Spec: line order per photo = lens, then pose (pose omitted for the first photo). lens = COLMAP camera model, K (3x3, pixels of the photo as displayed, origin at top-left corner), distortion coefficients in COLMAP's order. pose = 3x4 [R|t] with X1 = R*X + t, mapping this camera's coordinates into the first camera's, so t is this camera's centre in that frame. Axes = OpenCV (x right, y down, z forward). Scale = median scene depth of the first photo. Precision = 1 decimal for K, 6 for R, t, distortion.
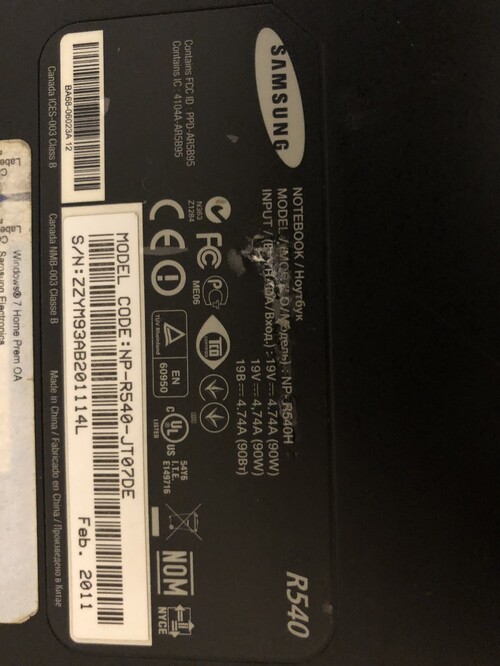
lens RADIAL K [[542.6, 0, 250.8], [0, 542.6, 333.2], [0, 0, 1]] dist [-0.017130, -0.019245]
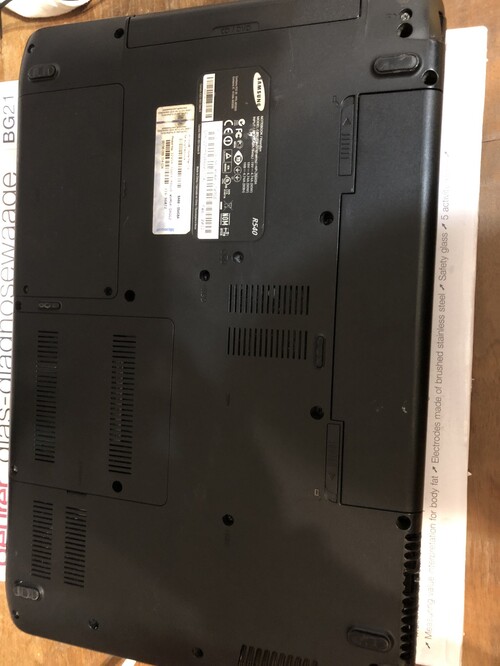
lens RADIAL K [[542.6, 0, 249.7], [0, 542.6, 333.6], [0, 0, 1]] dist [-0.017130, -0.019245]
pose [[0.975875, 0.070932, -0.206485, 0.877798], [-0.058416, 0.996102, 0.066100, 0.986585], [0.210368, -0.052443, 0.976215, -2.749952]]
